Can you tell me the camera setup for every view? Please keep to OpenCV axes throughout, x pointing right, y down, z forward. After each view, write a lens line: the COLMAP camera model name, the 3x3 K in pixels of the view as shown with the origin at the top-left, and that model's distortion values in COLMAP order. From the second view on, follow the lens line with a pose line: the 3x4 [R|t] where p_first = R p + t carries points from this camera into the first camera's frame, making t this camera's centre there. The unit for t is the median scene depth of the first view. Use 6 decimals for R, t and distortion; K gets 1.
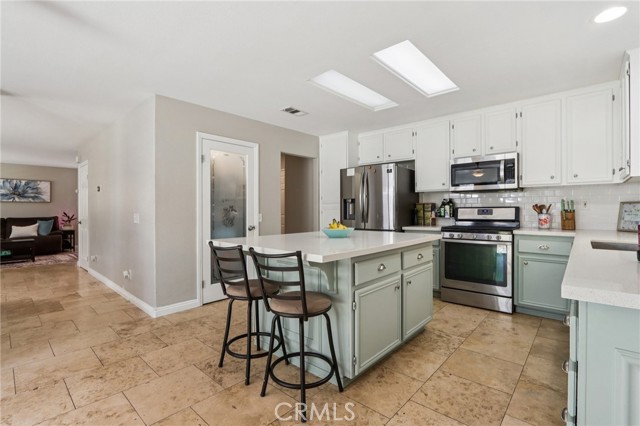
lens RADIAL K [[294.7, 0, 321.4], [0, 294.7, 208.2], [0, 0, 1]] dist [-0.014983, 0.003043]
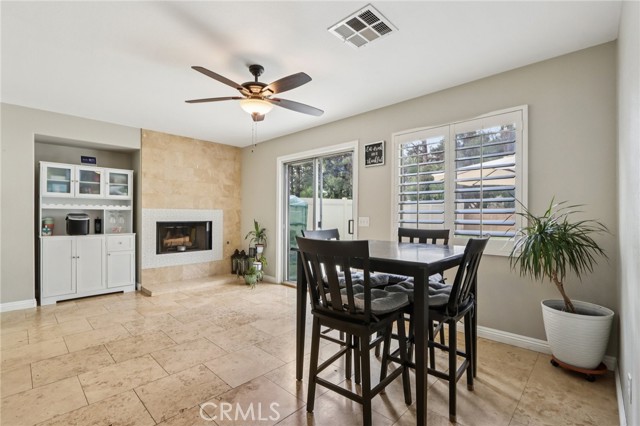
lens RADIAL K [[294.7, 0, 320.8], [0, 294.7, 214.2], [0, 0, 1]] dist [-0.014983, 0.003043]
pose [[-0.999476, -0.000118, 0.032354, -1.551920], [-0.000682, 0.999848, -0.017433, 0.035271], [-0.032347, -0.017446, -0.999324, 2.041783]]
